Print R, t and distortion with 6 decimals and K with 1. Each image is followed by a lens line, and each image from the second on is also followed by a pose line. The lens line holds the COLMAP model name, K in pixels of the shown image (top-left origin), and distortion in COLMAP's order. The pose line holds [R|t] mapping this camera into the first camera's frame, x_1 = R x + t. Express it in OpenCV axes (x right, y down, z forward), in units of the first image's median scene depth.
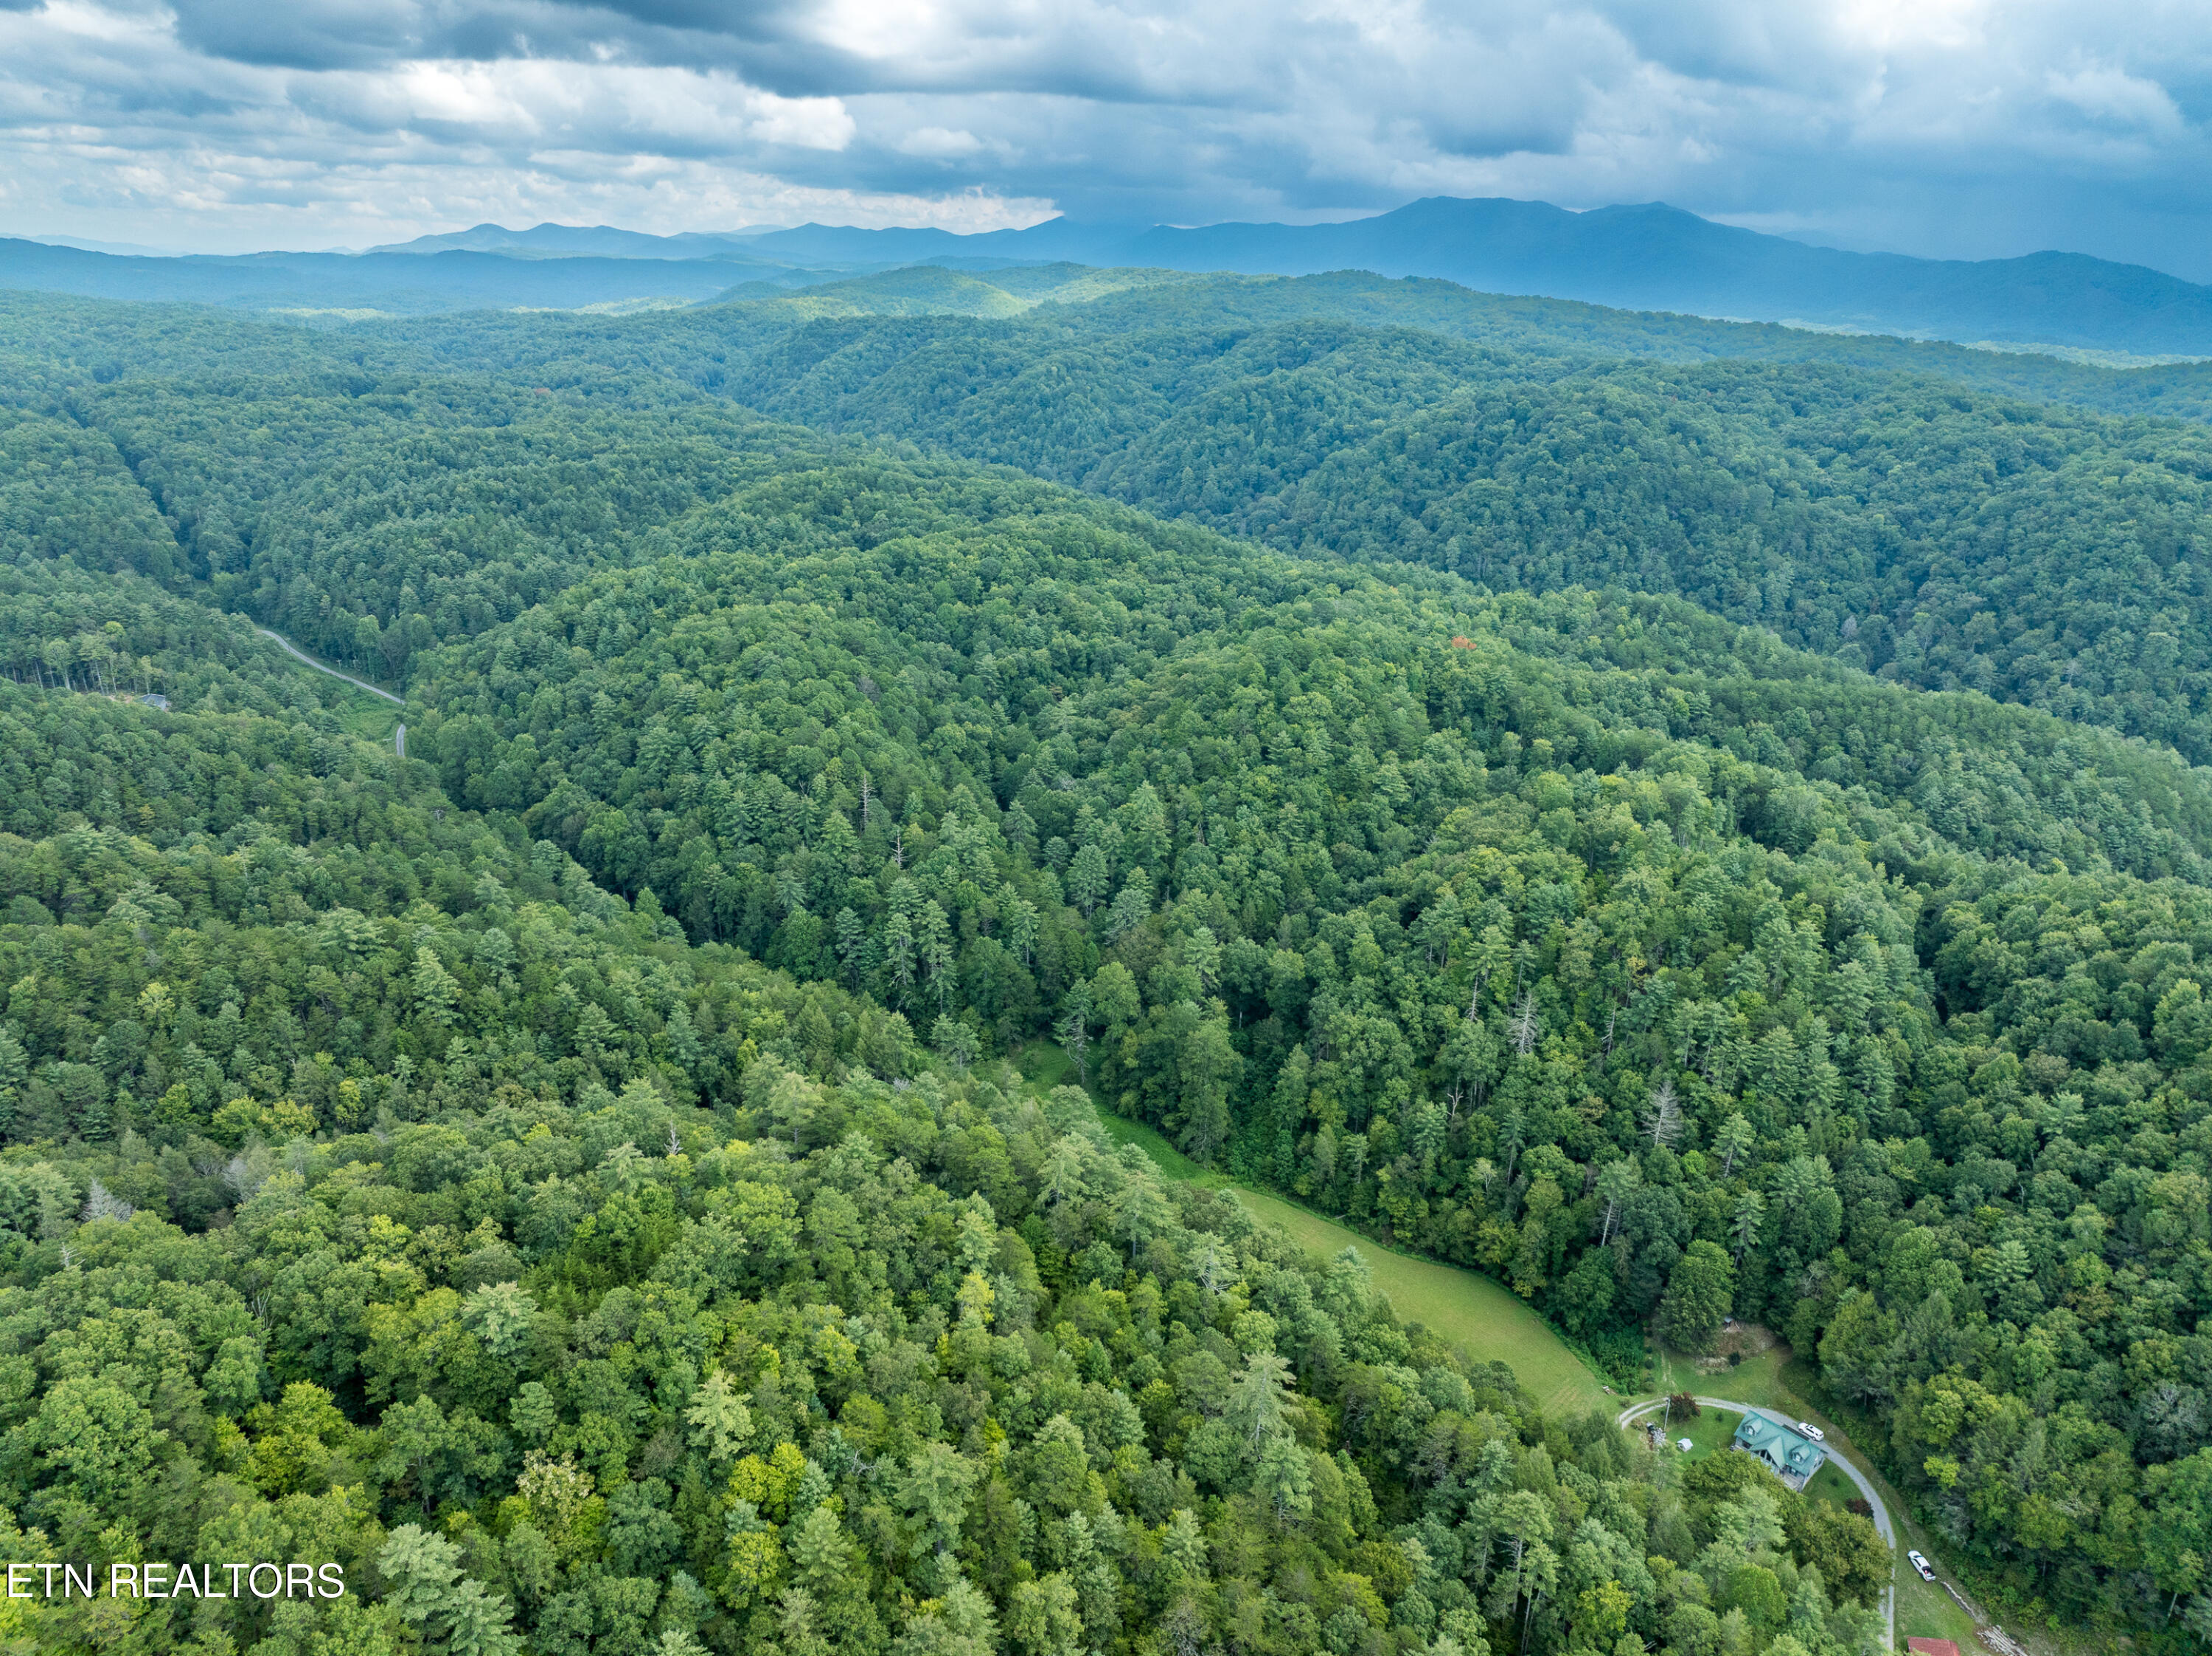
lens RADIAL K [[1559.3, 0, 1111.6], [0, 1559.3, 825.1], [0, 0, 1]] dist [-0.053114, 0.023571]
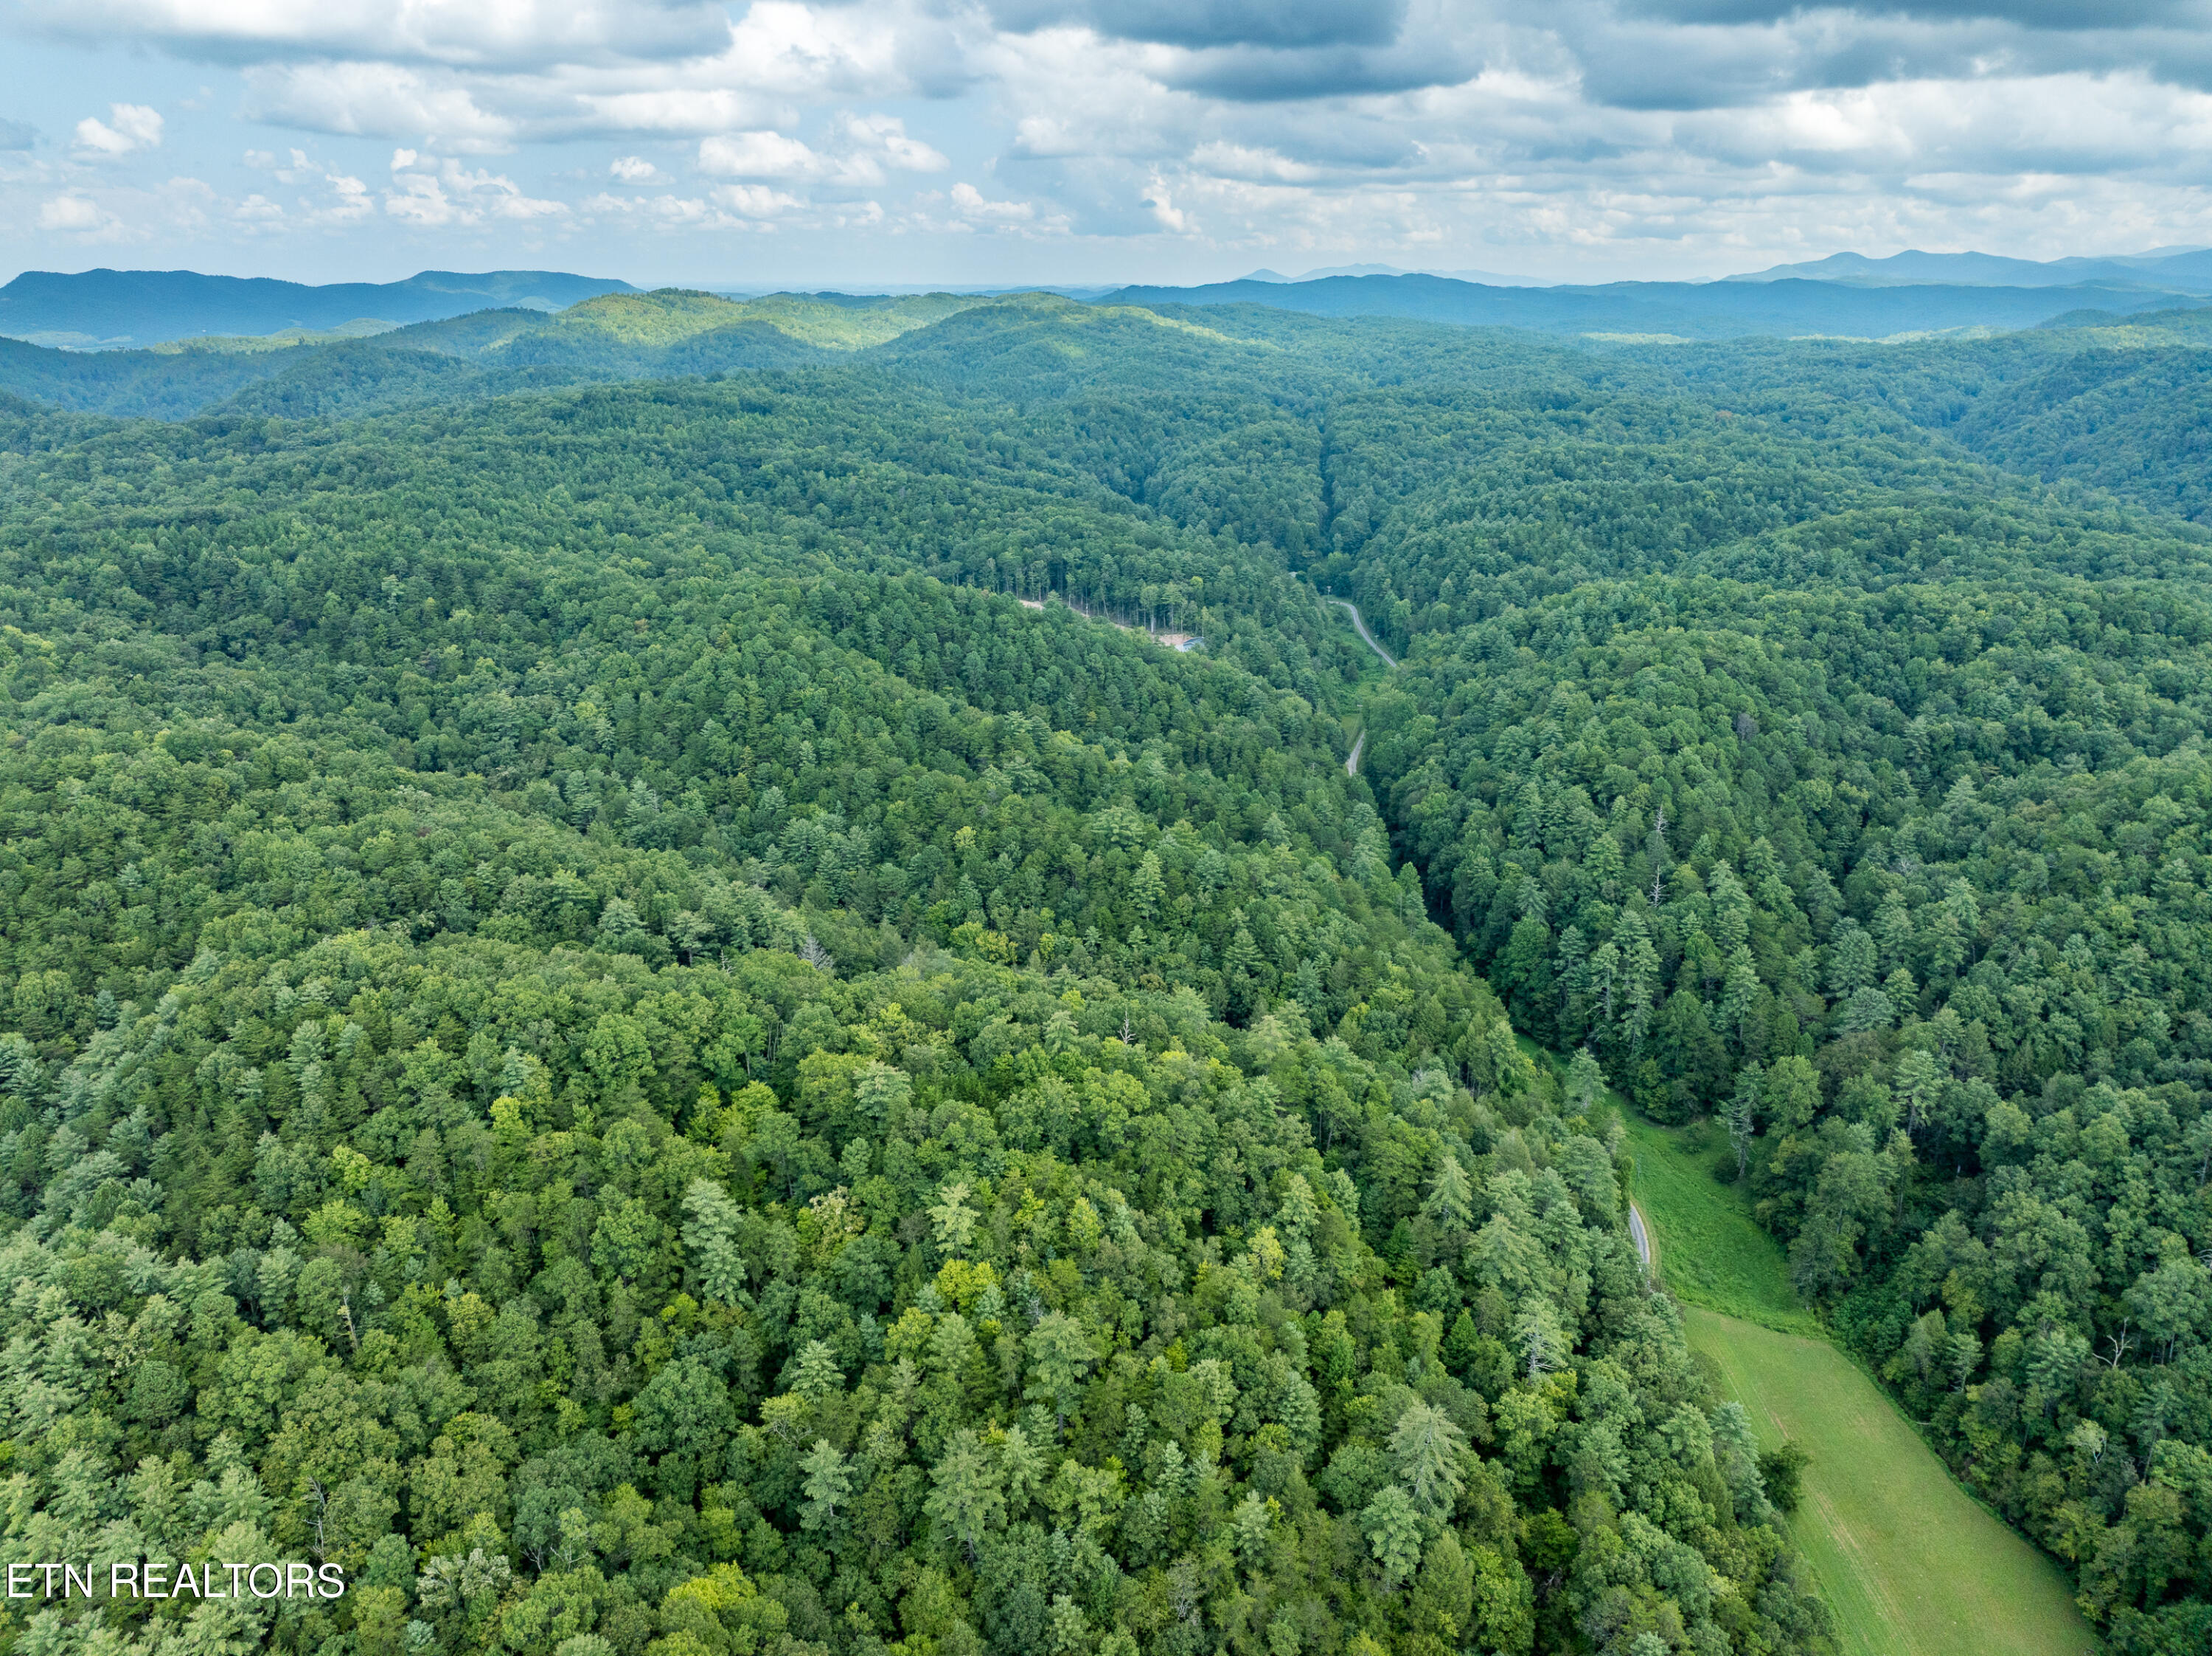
lens RADIAL K [[1559.3, 0, 1111.6], [0, 1559.3, 825.1], [0, 0, 1]] dist [-0.053114, 0.023571]
pose [[0.699107, 0.207022, -0.684391, 0.230038], [-0.218806, 0.973191, 0.070871, -0.012329], [0.680715, 0.100203, 0.725663, 0.063095]]
